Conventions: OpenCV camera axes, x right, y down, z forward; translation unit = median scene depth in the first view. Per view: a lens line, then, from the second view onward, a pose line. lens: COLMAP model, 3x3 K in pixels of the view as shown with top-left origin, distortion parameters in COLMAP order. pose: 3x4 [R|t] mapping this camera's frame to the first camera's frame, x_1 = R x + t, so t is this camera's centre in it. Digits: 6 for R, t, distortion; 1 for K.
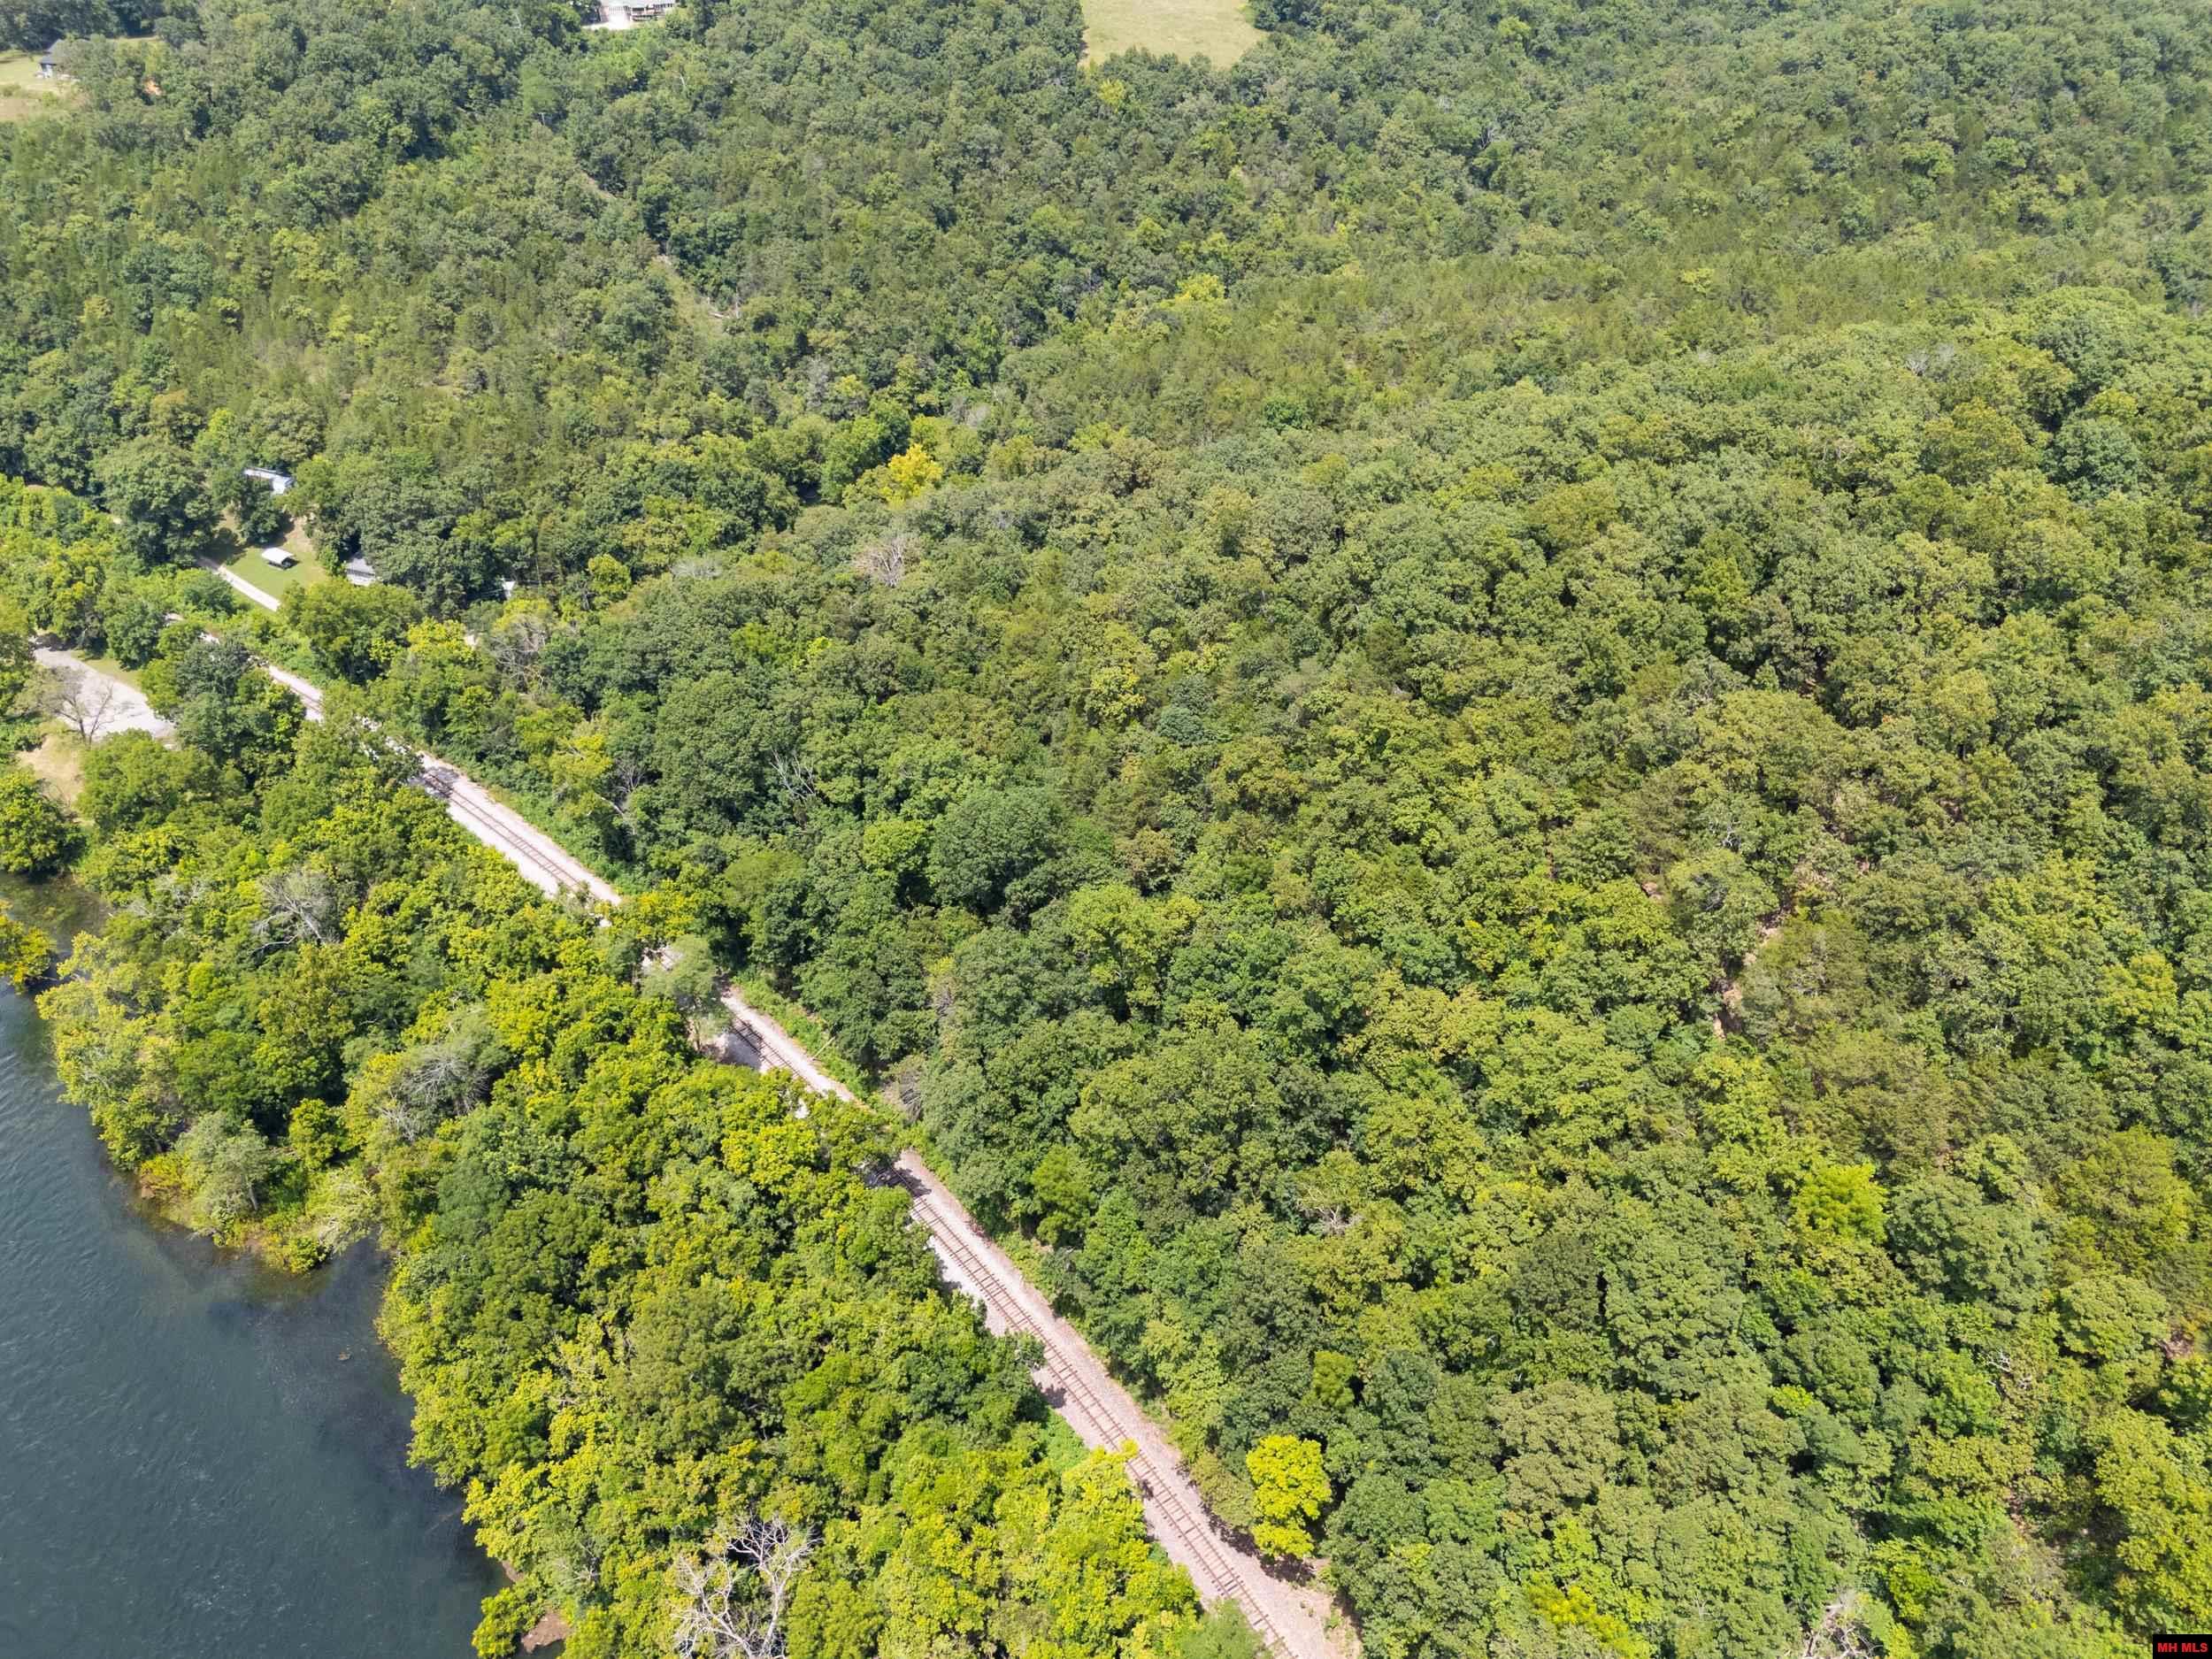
lens RADIAL K [[1644.9, 0, 1122.9], [0, 1644.9, 836.3], [0, 0, 1]] dist [0.050294, -0.038668]
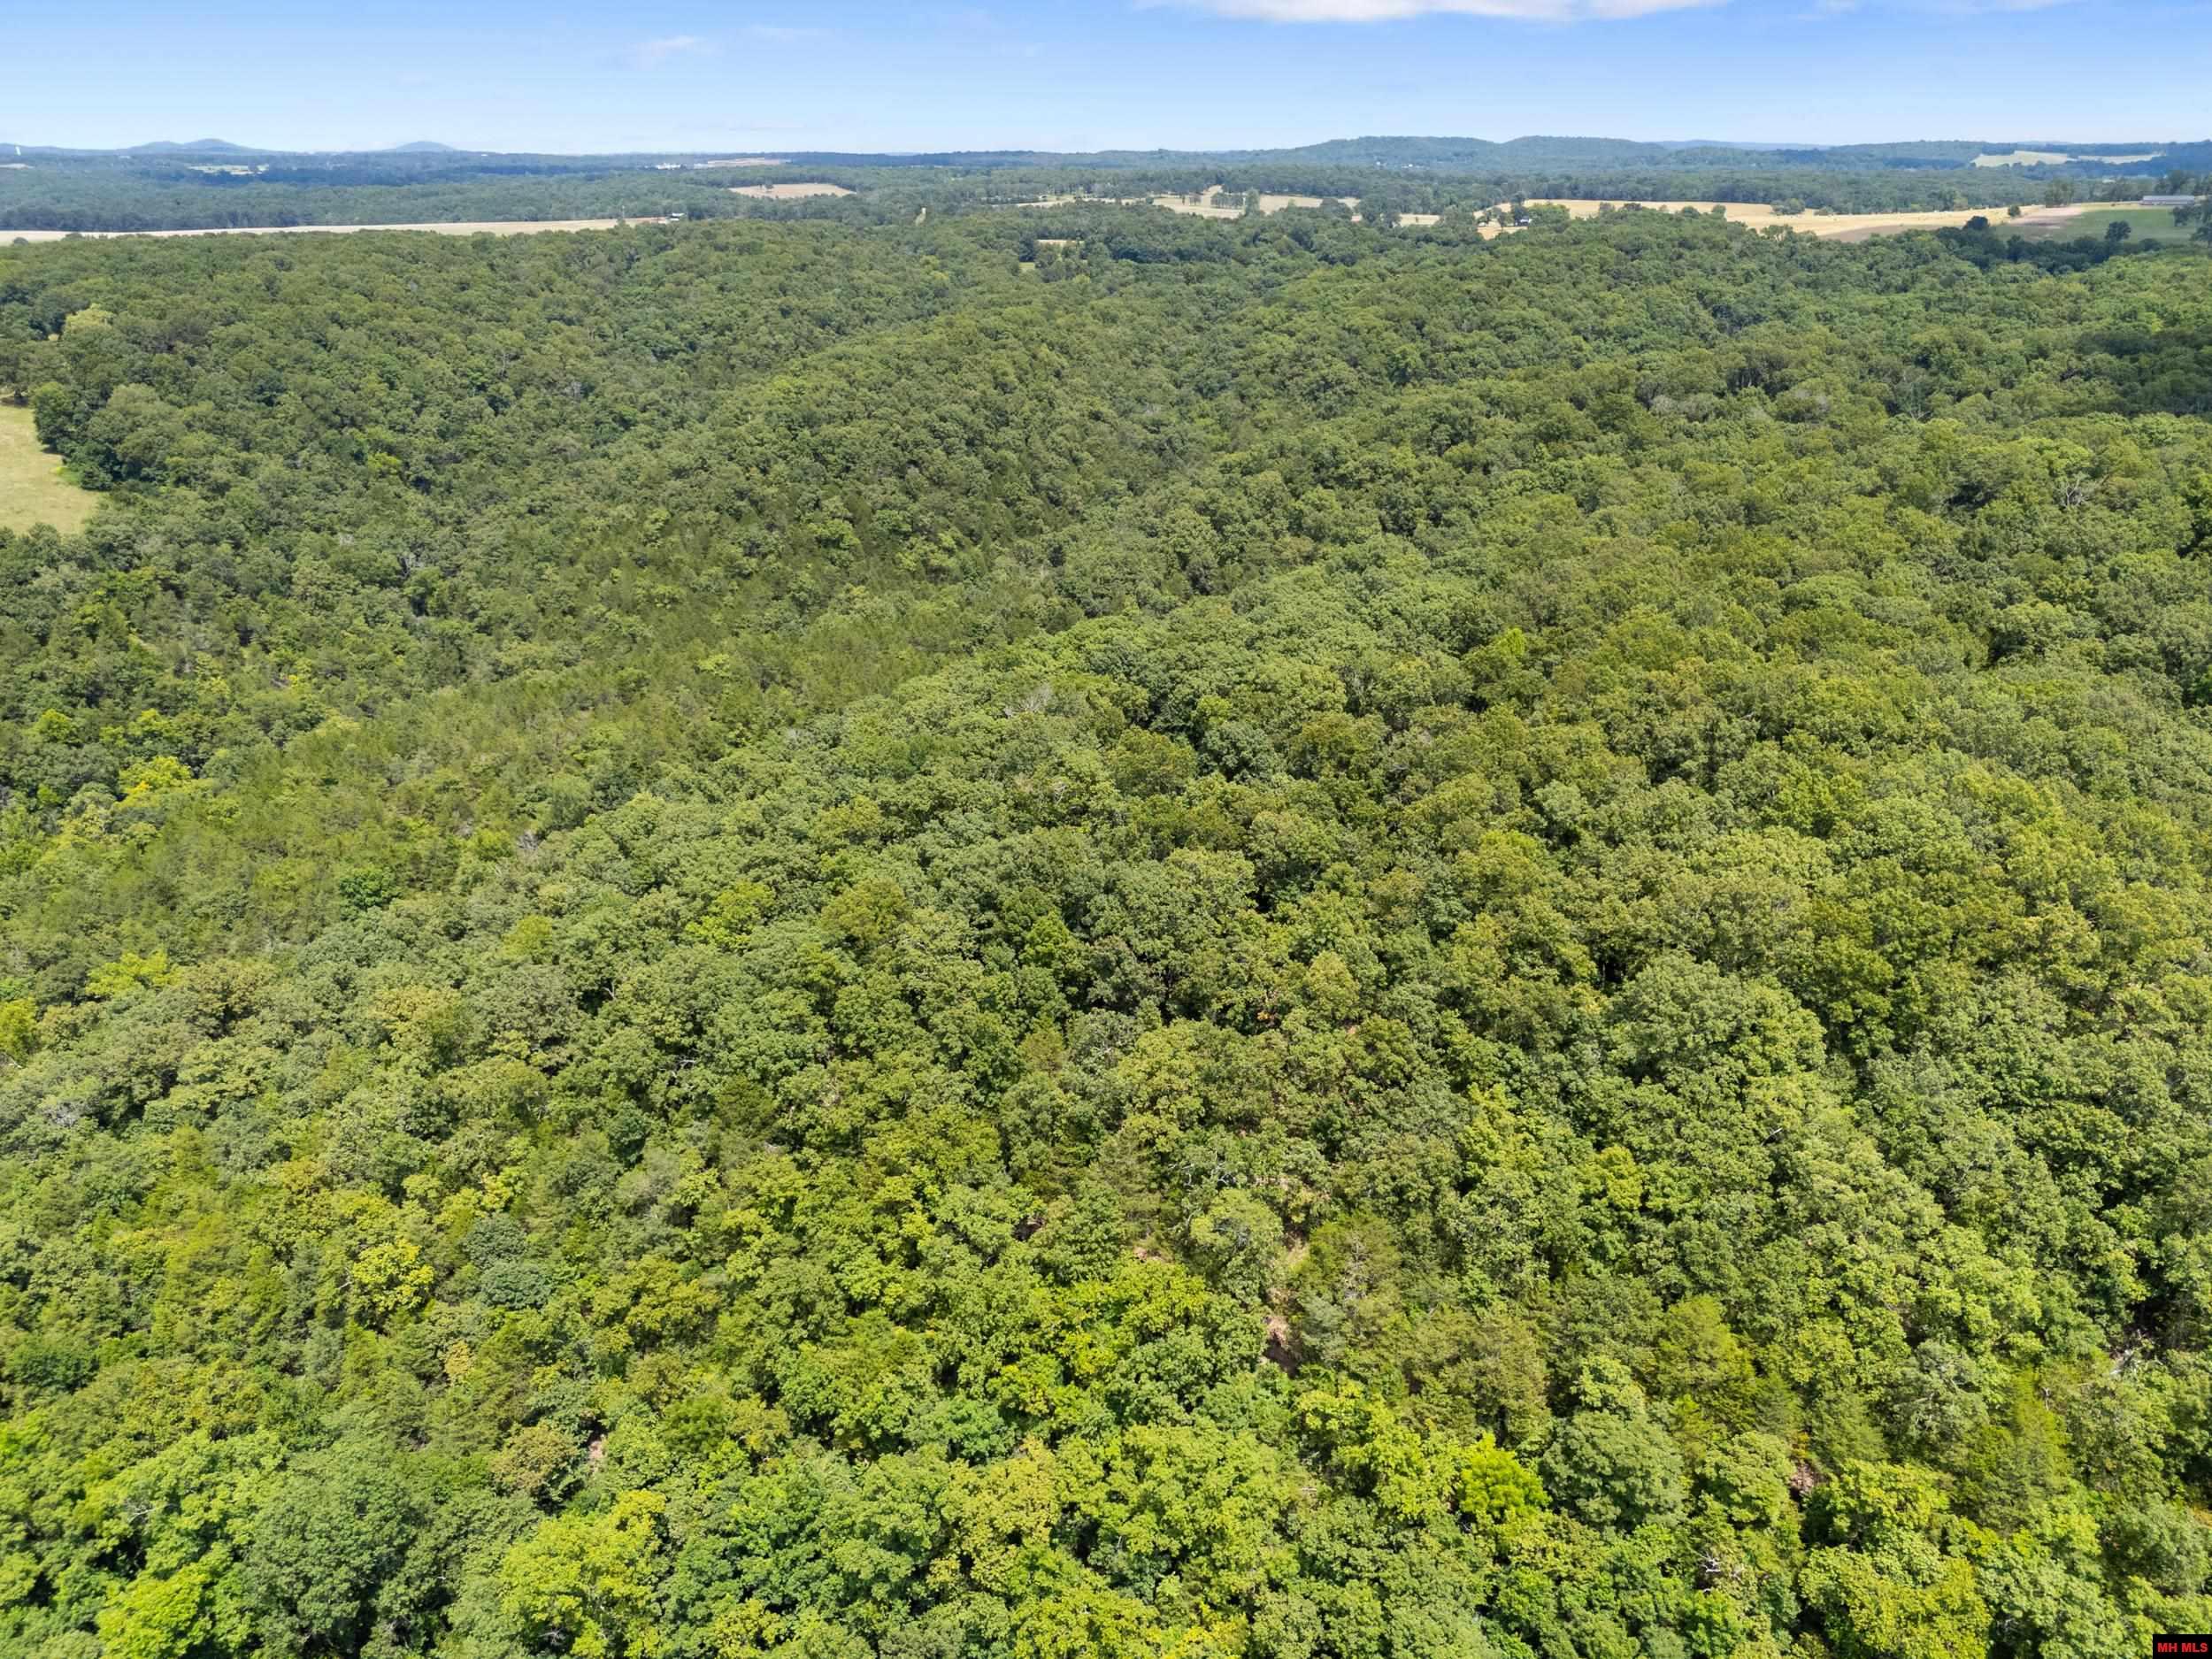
lens RADIAL K [[1644.9, 0, 1104.3], [0, 1644.9, 817.2], [0, 0, 1]] dist [0.050294, -0.038668]
pose [[0.769634, -0.229490, 0.595817, -0.165708], [0.357508, 0.928063, -0.104343, -0.087036], [-0.529010, 0.293315, 0.796313, 0.129513]]
